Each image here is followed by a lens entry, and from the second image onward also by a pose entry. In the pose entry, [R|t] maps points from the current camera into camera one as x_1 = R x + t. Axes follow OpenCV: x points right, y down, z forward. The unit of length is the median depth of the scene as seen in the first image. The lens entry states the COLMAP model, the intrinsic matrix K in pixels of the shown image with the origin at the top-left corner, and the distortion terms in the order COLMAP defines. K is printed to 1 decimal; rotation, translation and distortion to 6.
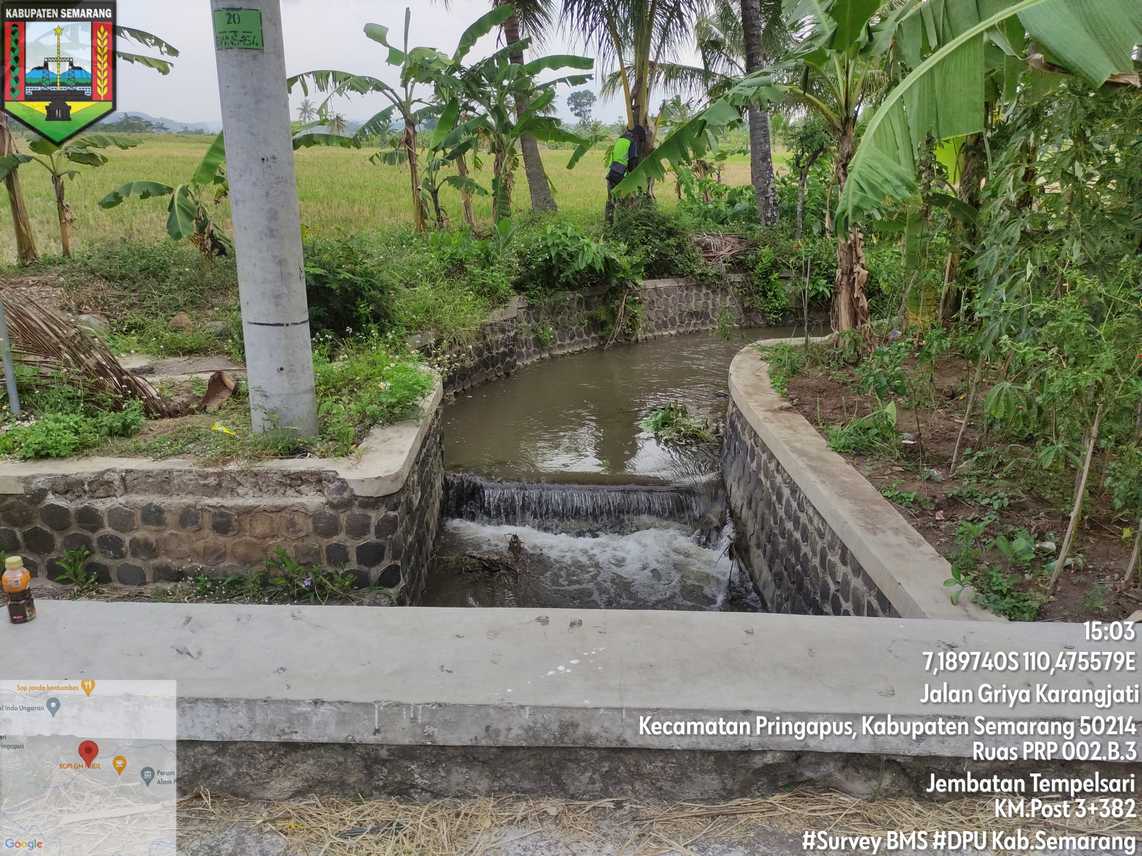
lens RADIAL K [[844.5, 0, 568.2], [0, 844.5, 428.7], [0, 0, 1]] dist [0.049149, -0.053101]
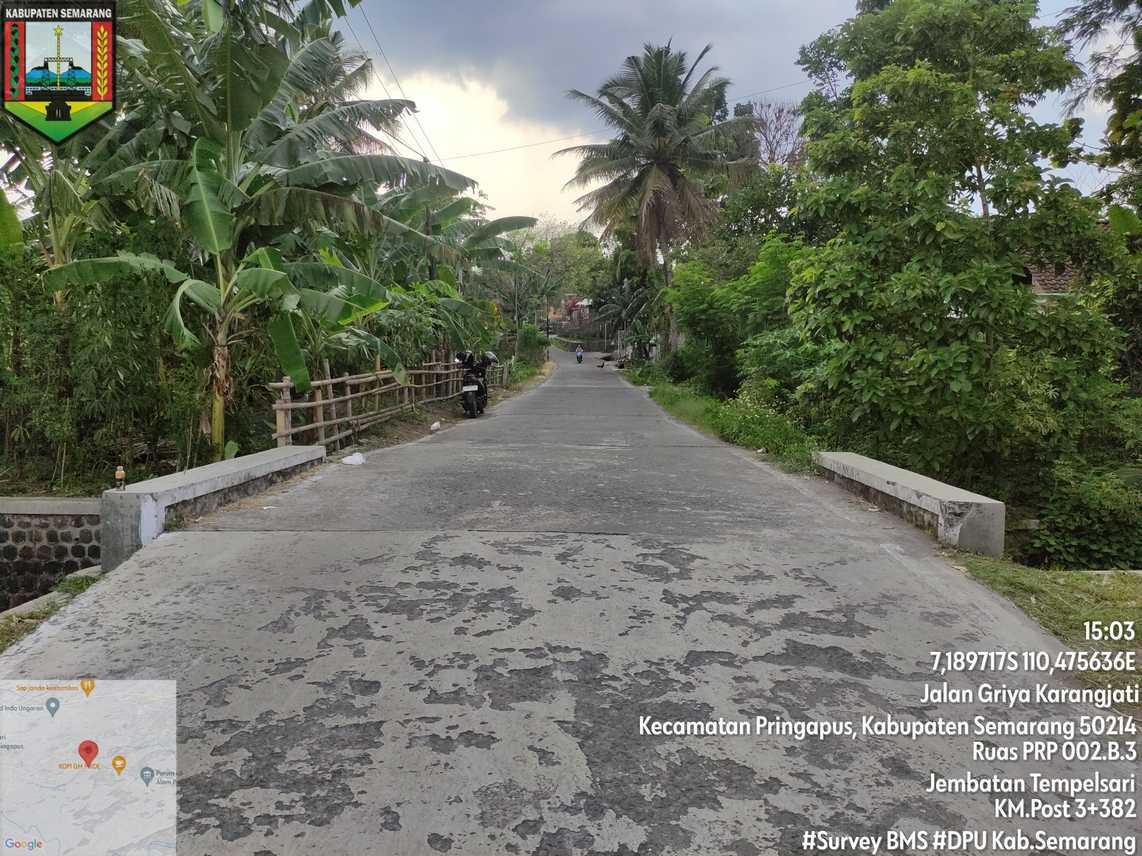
lens RADIAL K [[844.5, 0, 568.2], [0, 844.5, 428.7], [0, 0, 1]] dist [0.049149, -0.053101]
pose [[0.053614, -0.105628, 0.992959, -2.024125], [0.292953, 0.952298, 0.085485, 0.029461], [-0.954622, 0.286307, 0.082001, -0.077051]]
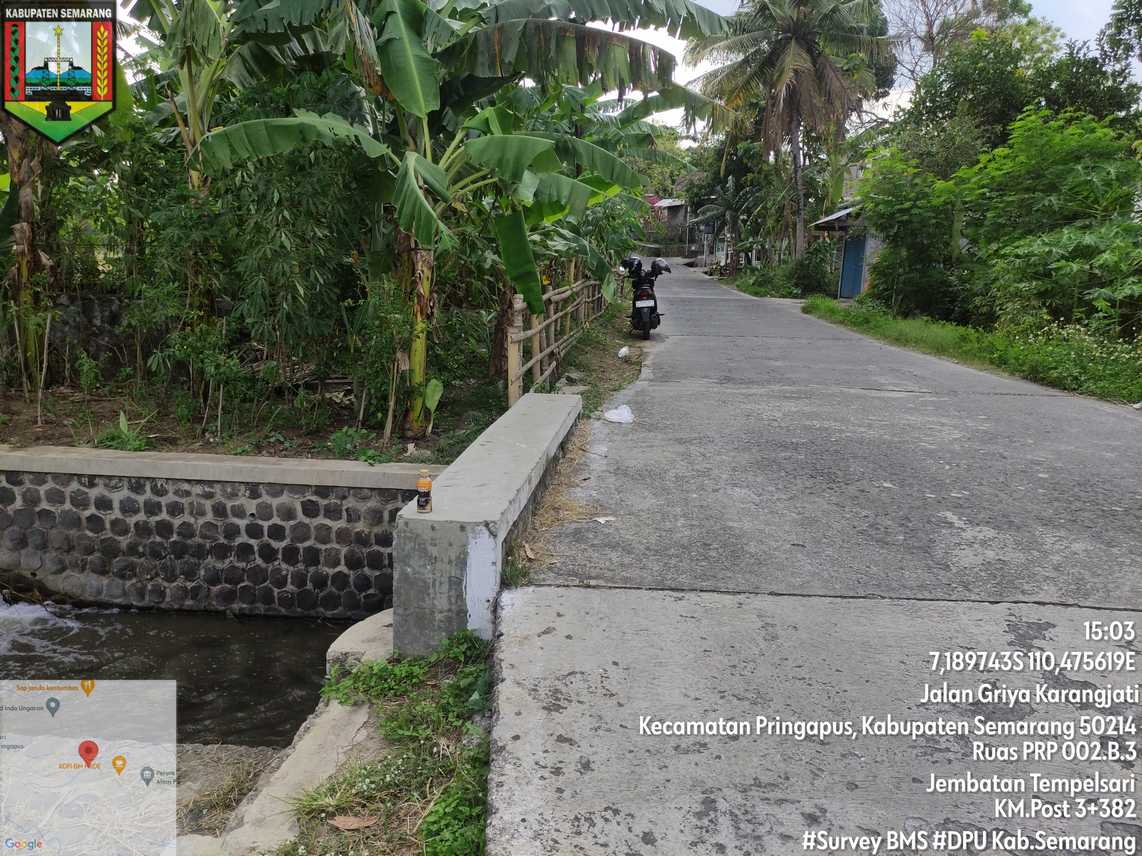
lens RADIAL K [[844.5, 0, 568.2], [0, 844.5, 428.7], [0, 0, 1]] dist [0.049149, -0.053101]
pose [[0.117311, -0.212757, 0.970037, -1.106873], [0.277503, 0.944895, 0.173683, -0.230767], [-0.953536, 0.248813, 0.169887, 0.776624]]
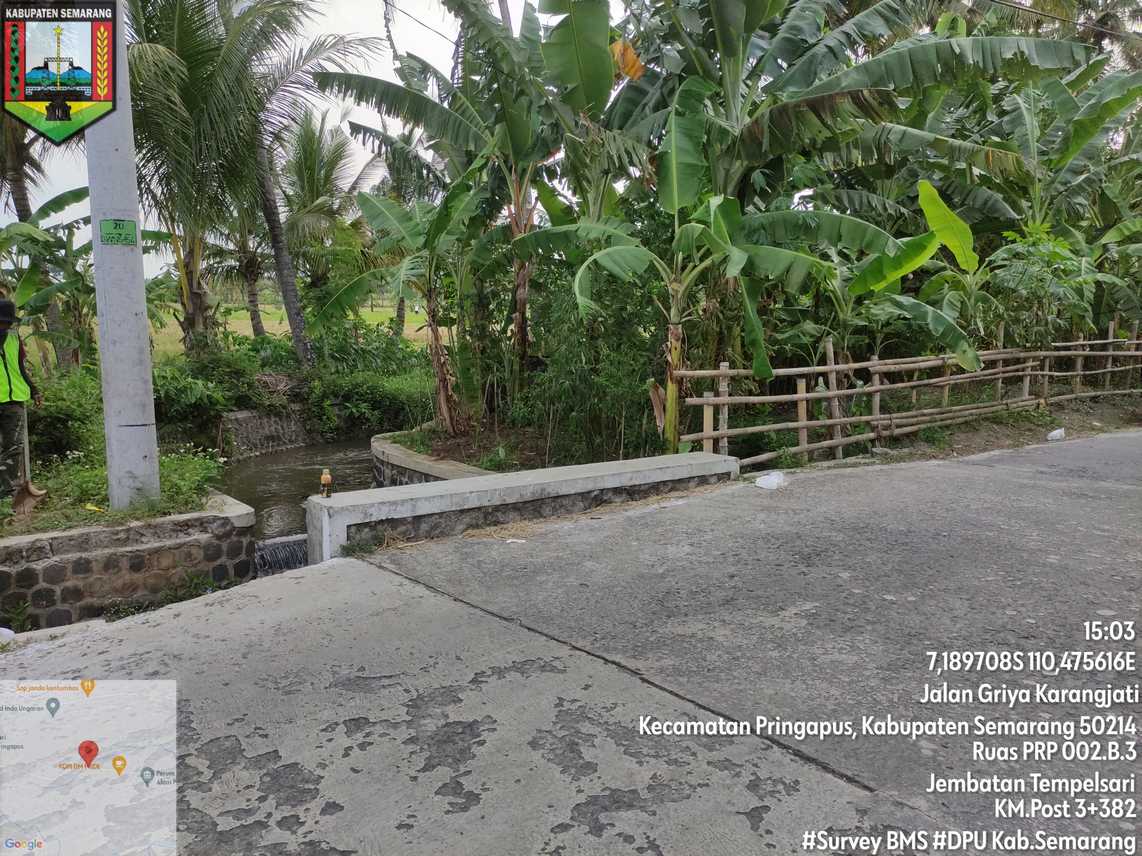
lens RADIAL K [[844.5, 0, 568.2], [0, 844.5, 428.7], [0, 0, 1]] dist [0.049149, -0.053101]
pose [[0.798072, -0.094020, 0.595182, -0.651682], [0.195891, 0.974581, -0.108714, 0.186125], [-0.569831, 0.203353, 0.796203, -0.569240]]
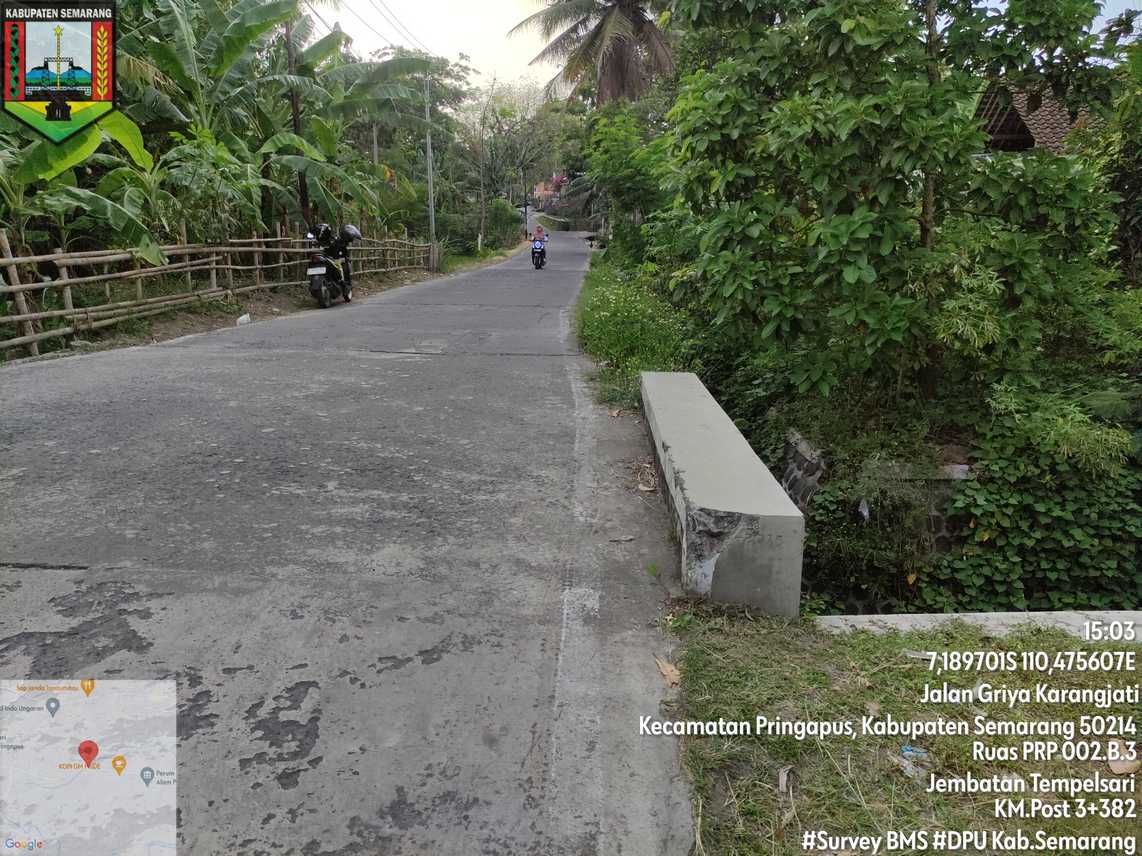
lens RADIAL K [[844.5, 0, 568.2], [0, 844.5, 428.7], [0, 0, 1]] dist [0.049149, -0.053101]
pose [[0.060054, -0.240806, 0.968714, -0.913523], [0.287998, 0.933375, 0.214168, 0.287364], [-0.955746, 0.266126, 0.125404, -0.762948]]
